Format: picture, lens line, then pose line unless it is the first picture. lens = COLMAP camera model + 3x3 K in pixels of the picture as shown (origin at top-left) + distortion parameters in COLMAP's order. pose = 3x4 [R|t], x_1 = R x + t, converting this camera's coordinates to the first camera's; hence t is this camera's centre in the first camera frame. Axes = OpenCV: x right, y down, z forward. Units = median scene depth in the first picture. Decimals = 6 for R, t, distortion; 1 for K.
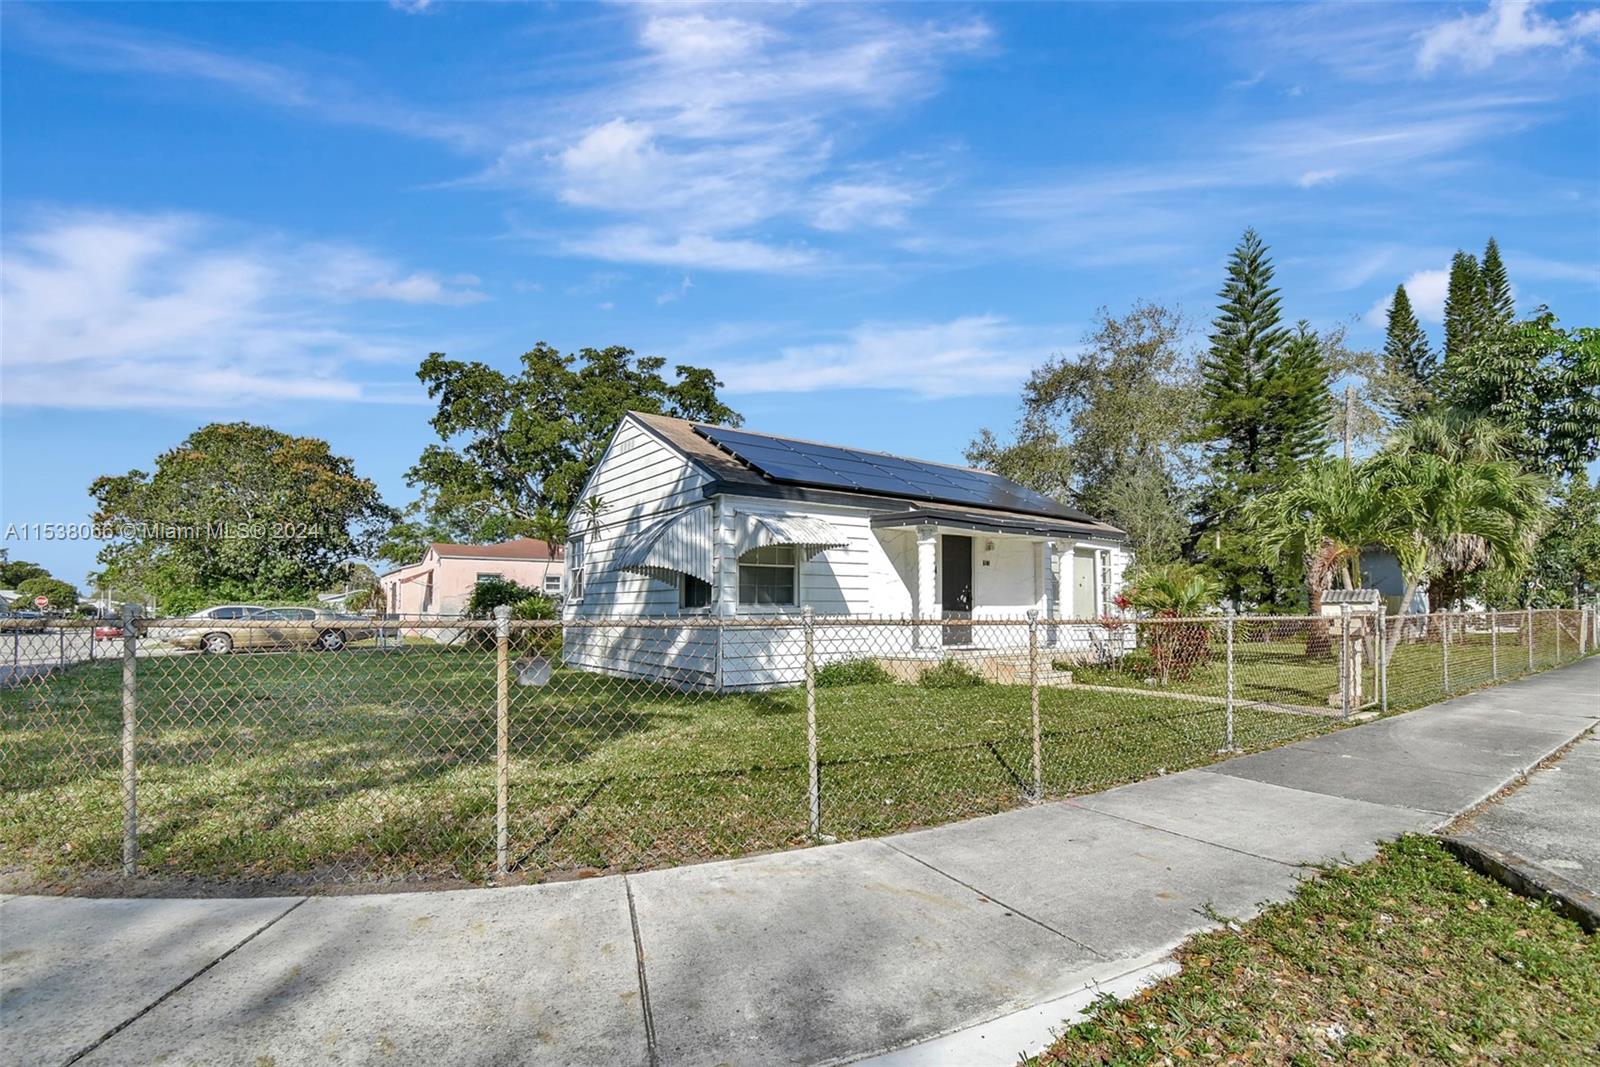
lens RADIAL K [[725.9, 0, 810.0], [0, 725.9, 541.2], [0, 0, 1]] dist [0.012097, -0.019817]
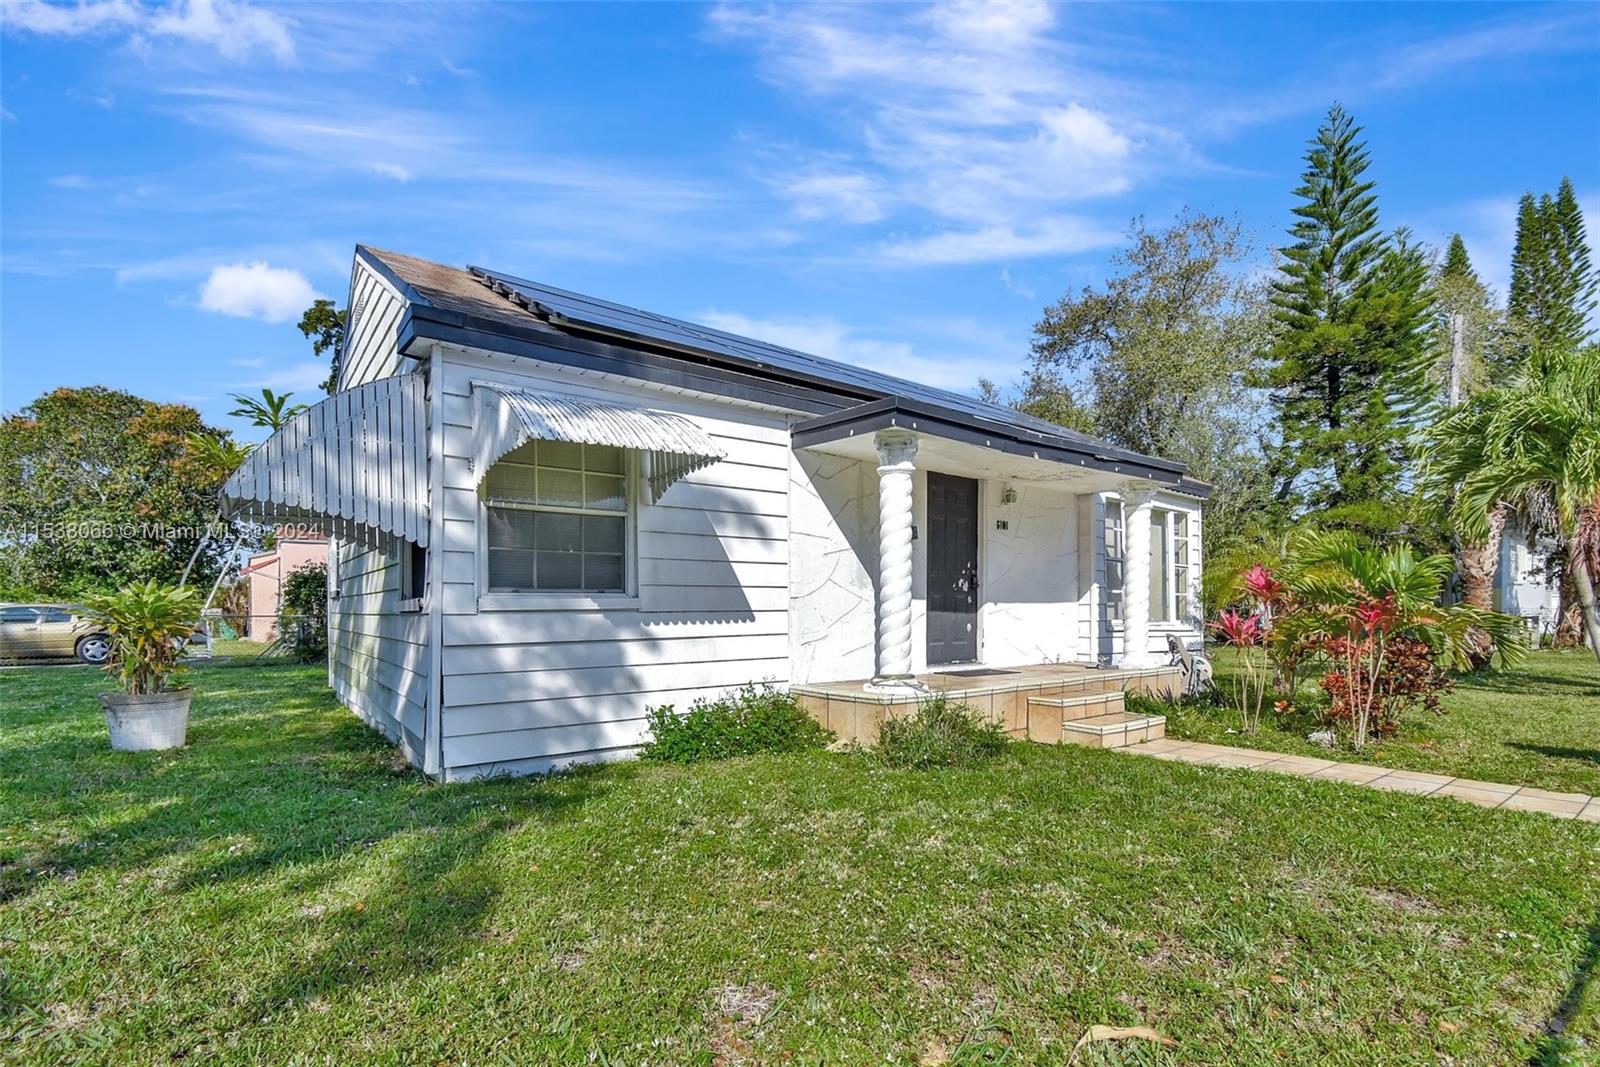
lens RADIAL K [[735.7, 0, 809.1], [0, 735.7, 565.7], [0, 0, 1]] dist [0.025786, -0.029949]
pose [[0.999894, -0.002076, 0.014380, 0.045058], [0.001570, 0.999382, 0.035113, 0.024528], [-0.014444, -0.035087, 0.999280, 0.235431]]
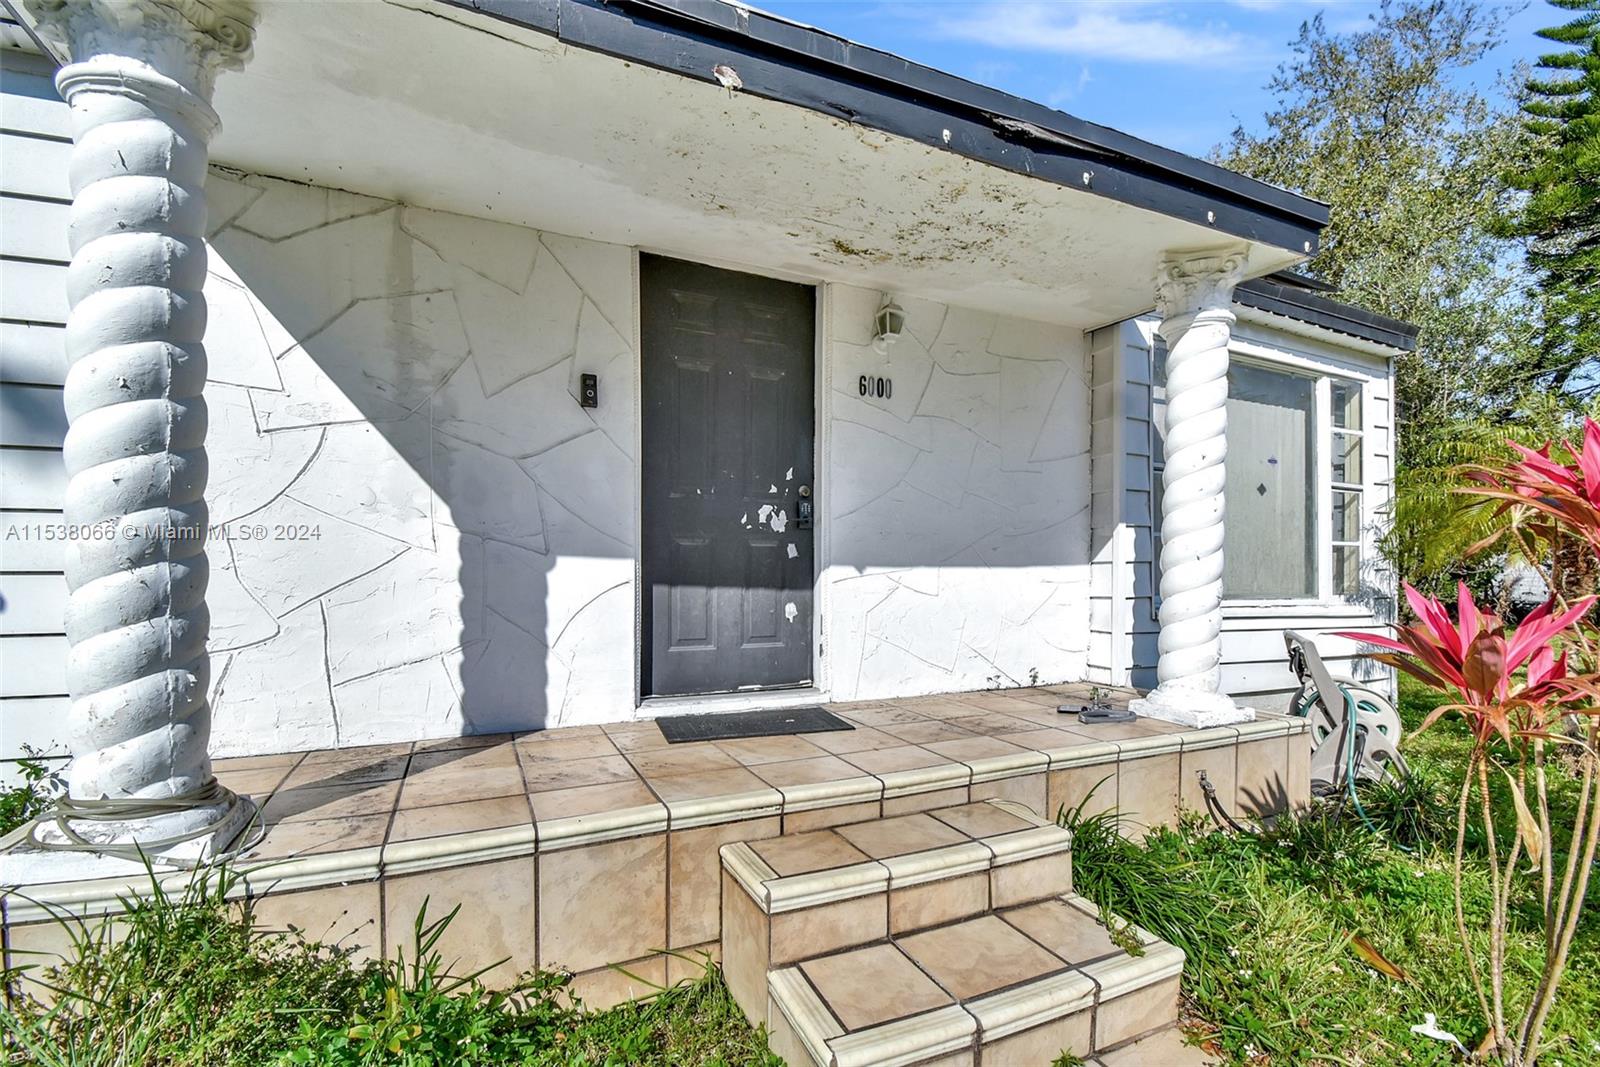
lens RADIAL K [[725.9, 0, 810.0], [0, 725.9, 541.2], [0, 0, 1]] dist [0.012097, -0.019817]
pose [[0.979615, -0.005934, -0.200799, 0.159477], [0.017068, 0.998408, 0.053762, 0.042248], [0.200160, -0.056093, 0.978156, 0.427214]]
